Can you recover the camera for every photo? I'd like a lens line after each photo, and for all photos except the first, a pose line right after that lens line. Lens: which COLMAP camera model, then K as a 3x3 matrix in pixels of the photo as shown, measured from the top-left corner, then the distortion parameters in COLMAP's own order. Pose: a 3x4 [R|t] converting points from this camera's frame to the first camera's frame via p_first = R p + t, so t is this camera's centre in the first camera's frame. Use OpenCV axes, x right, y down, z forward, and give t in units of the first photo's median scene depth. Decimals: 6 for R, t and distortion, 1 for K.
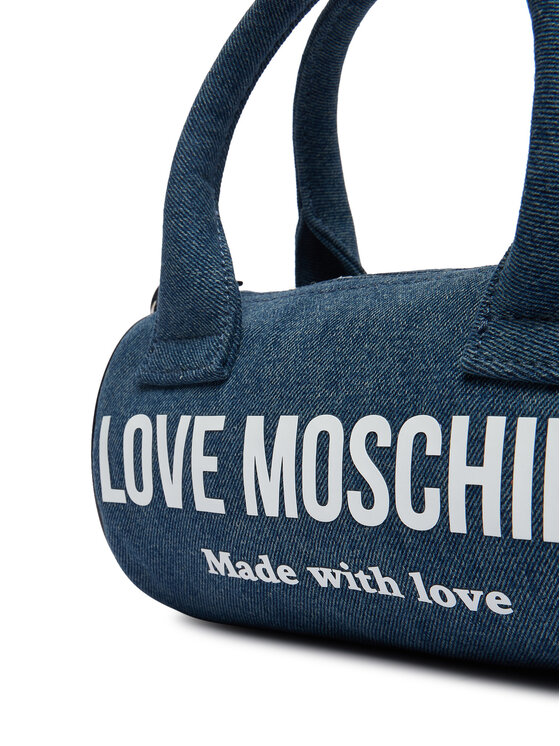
lens RADIAL K [[1002.4, 0, 281.3], [0, 1002.4, 377.4], [0, 0, 1]] dist [-0.079599, 0.000000]
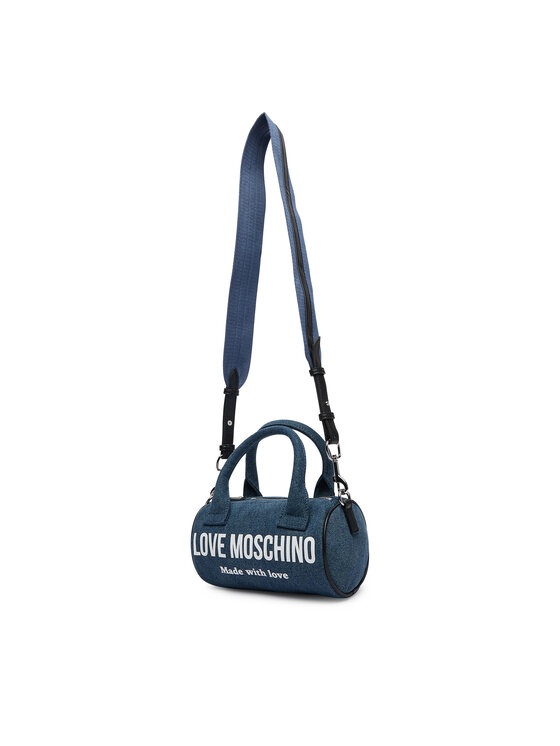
lens RADIAL K [[493.6, 0, 274.0], [0, 493.6, 371.3], [0, 0, 1]] dist [-0.100287, -0.002243]
pose [[0.998101, -0.001037, 0.061585, 0.021828], [0.015217, 0.973013, -0.230249, -0.161000], [-0.059684, 0.230749, 0.971181, -1.240766]]
